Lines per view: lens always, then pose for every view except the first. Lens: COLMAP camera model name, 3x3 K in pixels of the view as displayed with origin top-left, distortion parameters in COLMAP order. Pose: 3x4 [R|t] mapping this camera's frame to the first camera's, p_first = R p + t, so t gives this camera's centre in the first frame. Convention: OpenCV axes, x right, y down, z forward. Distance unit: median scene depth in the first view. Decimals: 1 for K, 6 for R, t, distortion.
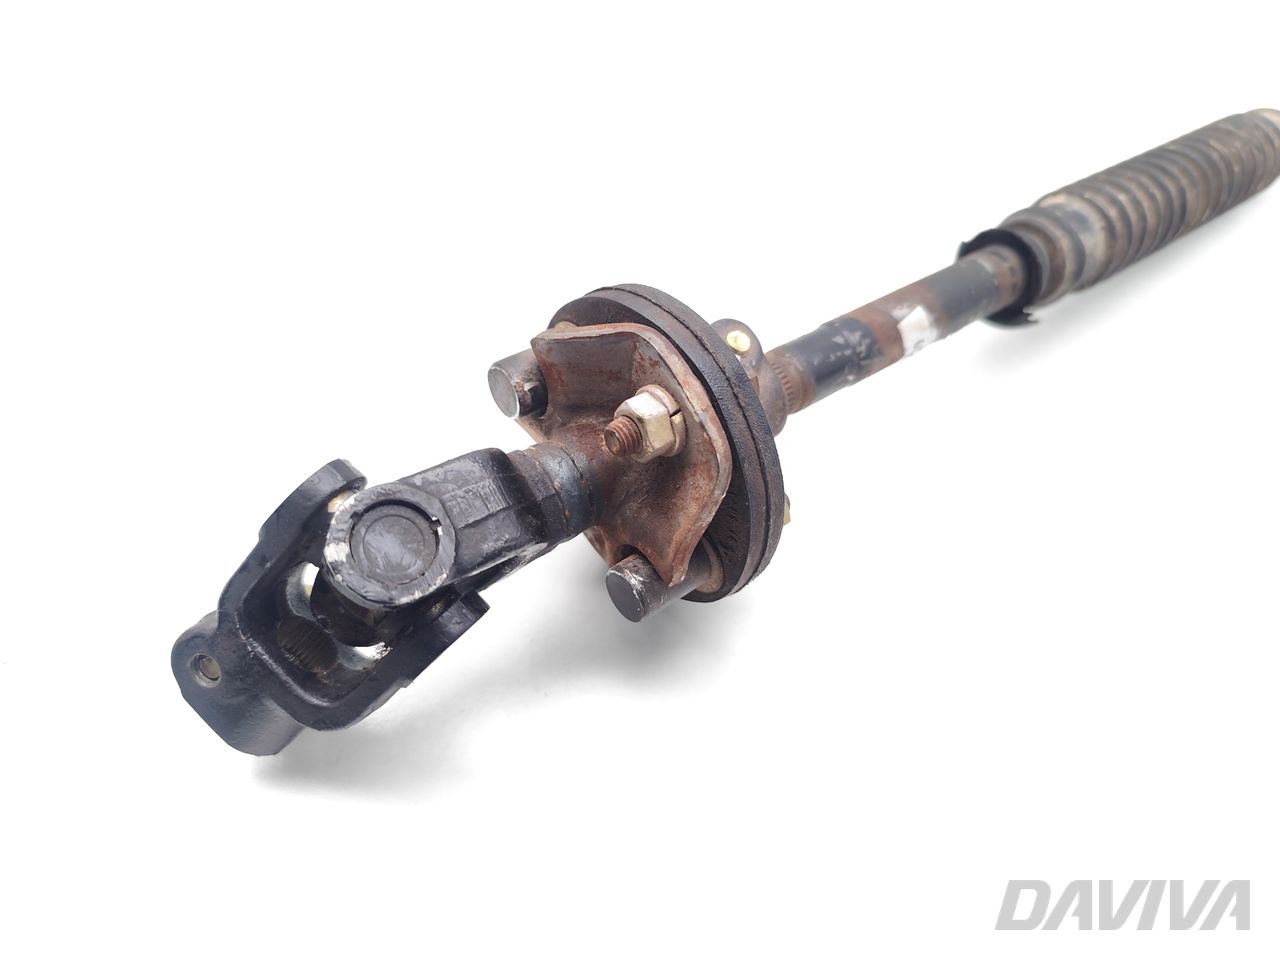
lens RADIAL K [[868.6, 0, 640.0], [0, 868.6, 480.0], [0, 0, 1]] dist [-0.007567, -0.000270]
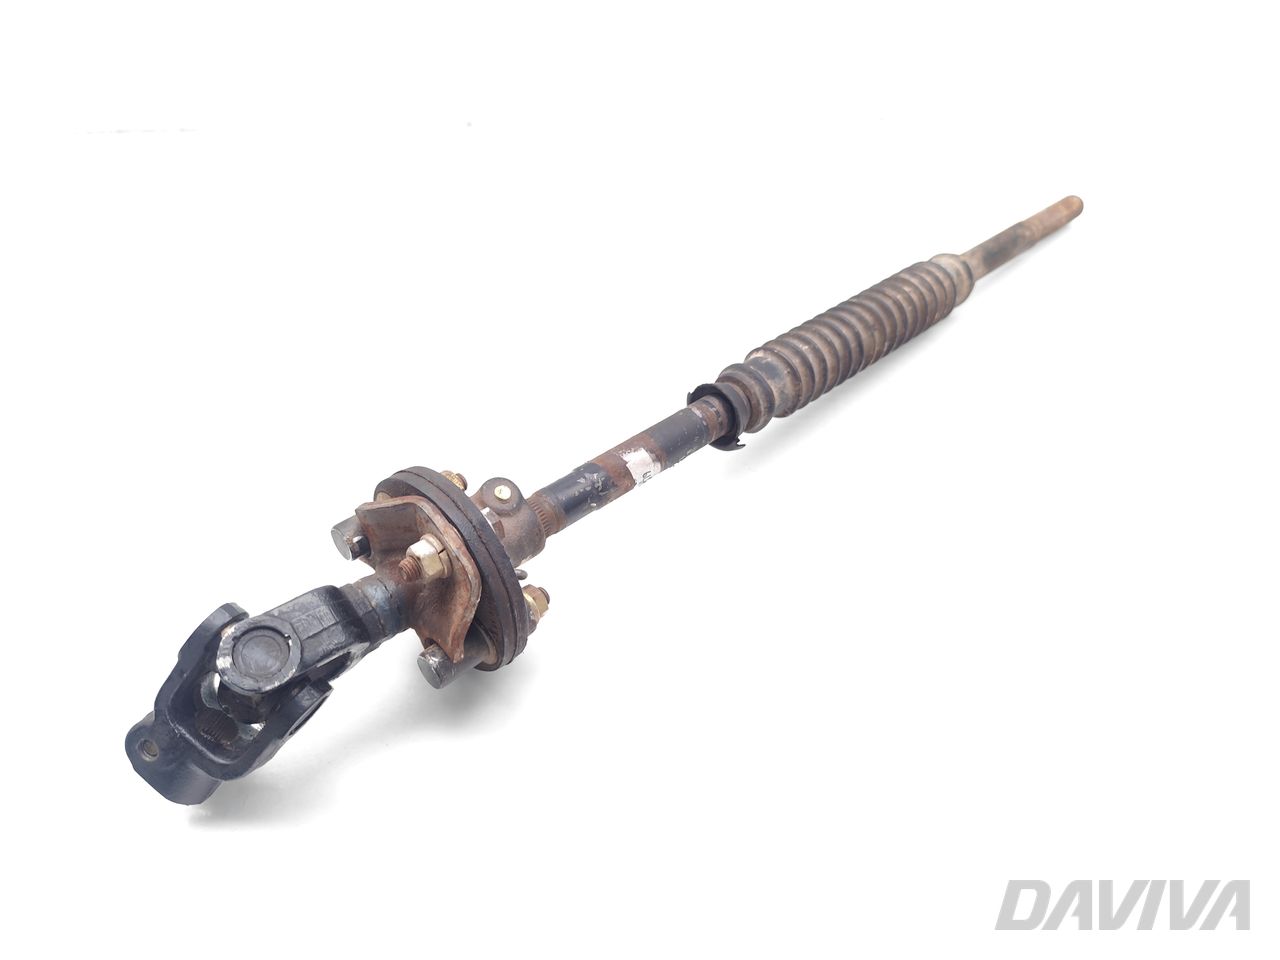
lens RADIAL K [[868.6, 0, 640.0], [0, 868.6, 480.0], [0, 0, 1]] dist [-0.007567, -0.000270]
pose [[0.994371, -0.097741, 0.040914, 0.345244], [0.101044, 0.990940, -0.088479, -0.029388], [-0.031895, 0.092115, 0.995237, -0.593323]]
